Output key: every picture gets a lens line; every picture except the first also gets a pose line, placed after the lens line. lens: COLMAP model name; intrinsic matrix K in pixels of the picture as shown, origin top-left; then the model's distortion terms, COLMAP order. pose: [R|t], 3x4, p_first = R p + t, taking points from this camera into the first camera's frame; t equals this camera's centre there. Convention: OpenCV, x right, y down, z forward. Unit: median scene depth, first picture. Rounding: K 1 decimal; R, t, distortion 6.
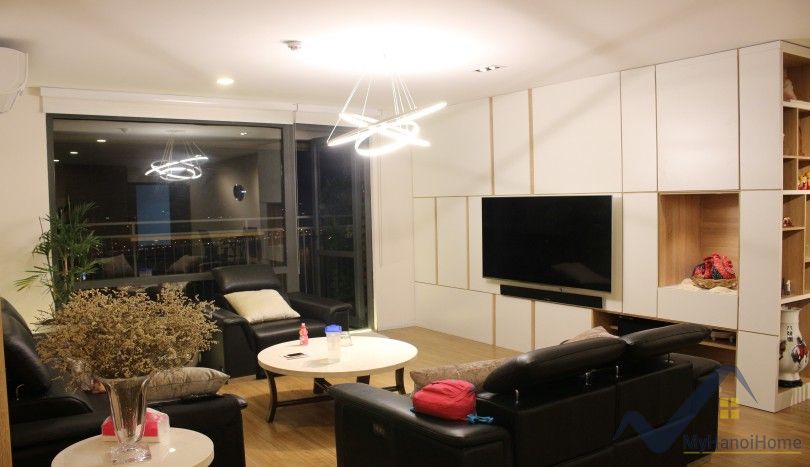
lens RADIAL K [[677.1, 0, 403.3], [0, 677.1, 280.3], [0, 0, 1]] dist [-0.089694, 0.012567]
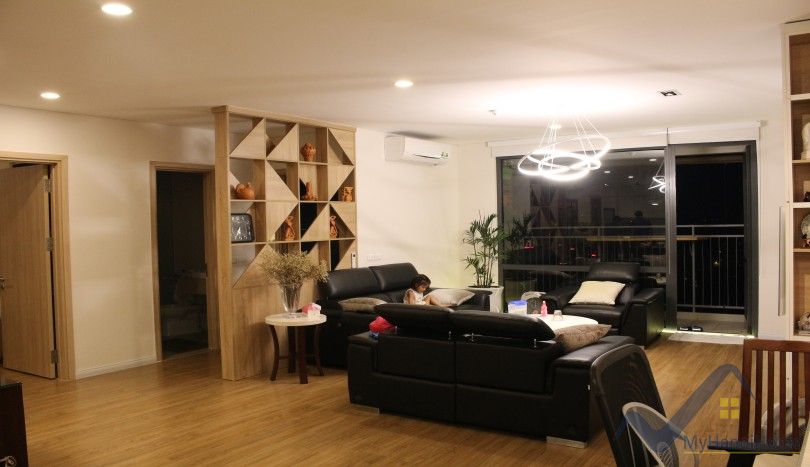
lens RADIAL K [[677.1, 0, 403.3], [0, 677.1, 280.3], [0, 0, 1]] dist [-0.089694, 0.012567]
pose [[0.370576, 0.093276, -0.924107, 0.761983], [-0.098198, 0.993303, 0.060882, -0.025780], [0.923596, 0.068184, 0.377254, 0.154480]]
